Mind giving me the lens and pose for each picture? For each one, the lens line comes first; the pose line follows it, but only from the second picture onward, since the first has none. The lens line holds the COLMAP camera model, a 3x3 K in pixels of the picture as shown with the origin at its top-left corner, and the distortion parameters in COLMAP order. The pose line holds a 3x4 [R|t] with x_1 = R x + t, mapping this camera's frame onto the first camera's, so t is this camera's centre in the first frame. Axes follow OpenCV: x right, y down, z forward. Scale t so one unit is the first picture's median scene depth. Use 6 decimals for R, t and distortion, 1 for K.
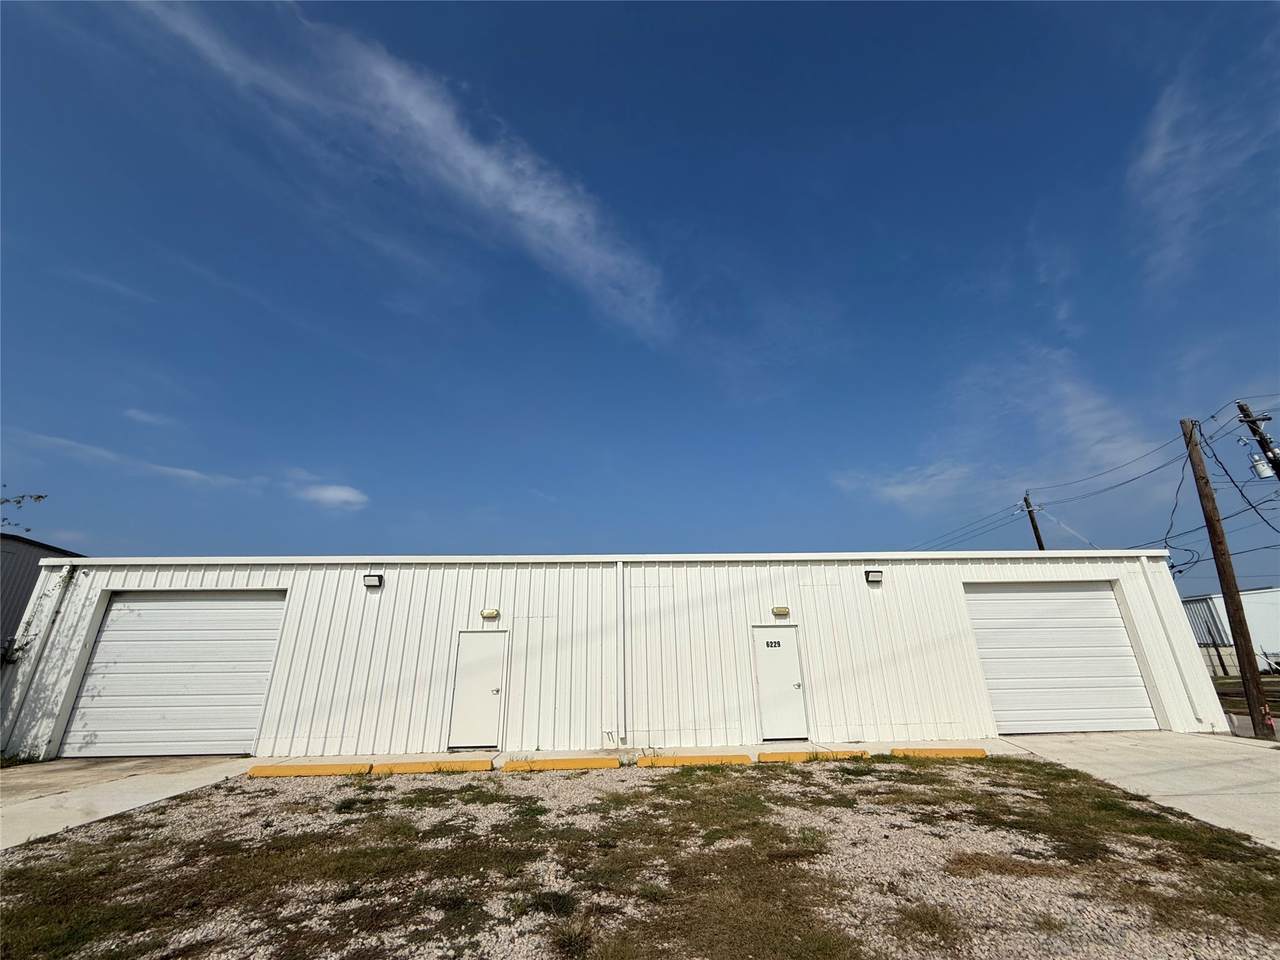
lens RADIAL K [[507.8, 0, 636.7], [0, 507.8, 478.1], [0, 0, 1]] dist [0.000717, -0.000587]
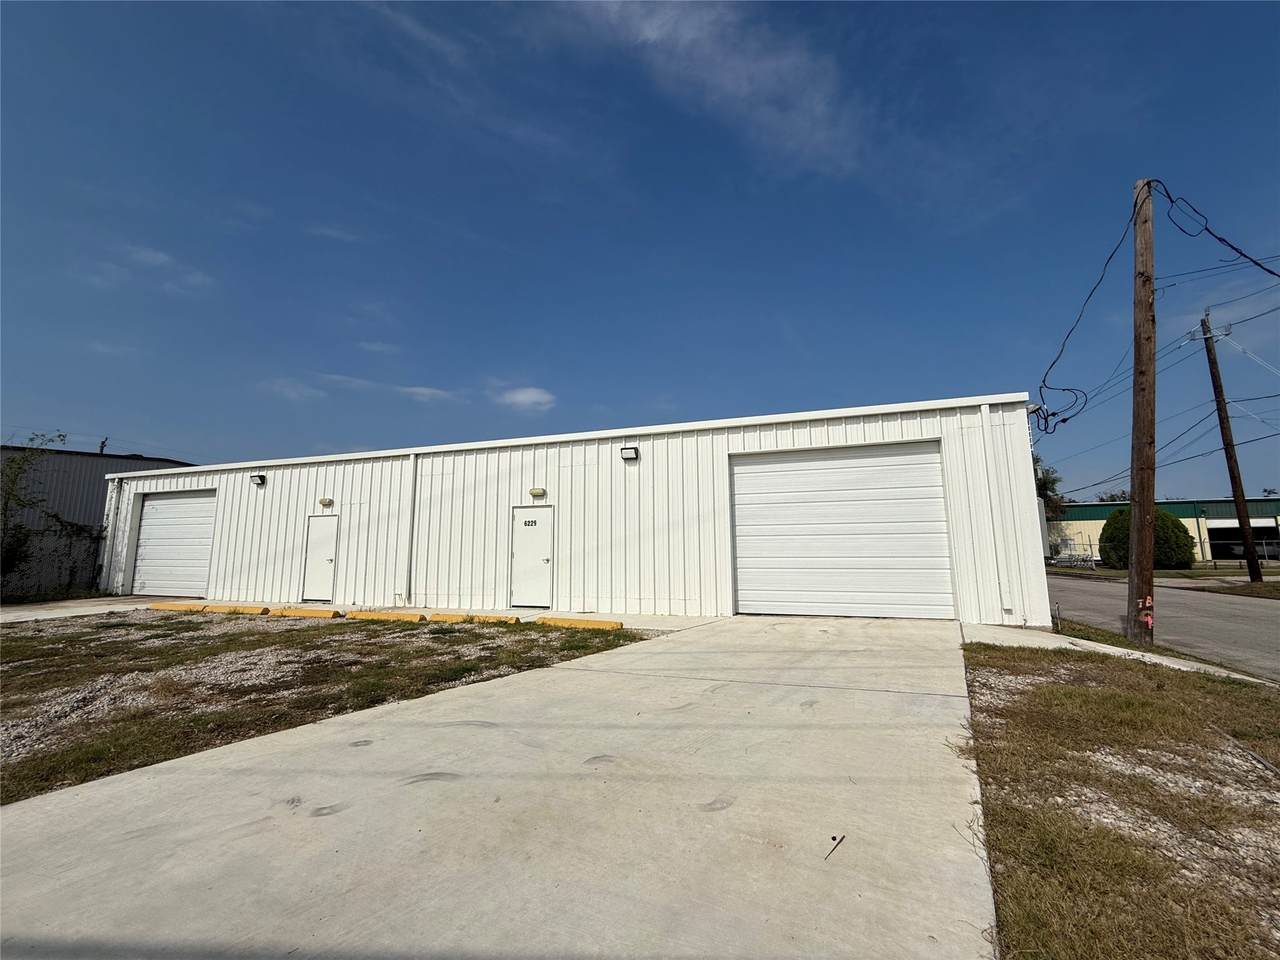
lens RADIAL K [[507.8, 0, 633.8], [0, 507.8, 474.0], [0, 0, 1]] dist [0.000717, -0.000587]
pose [[0.932687, -0.044463, -0.357936, 0.845406], [0.123500, 0.971755, 0.201097, 0.043298], [0.338885, -0.231766, 0.911834, 0.138202]]
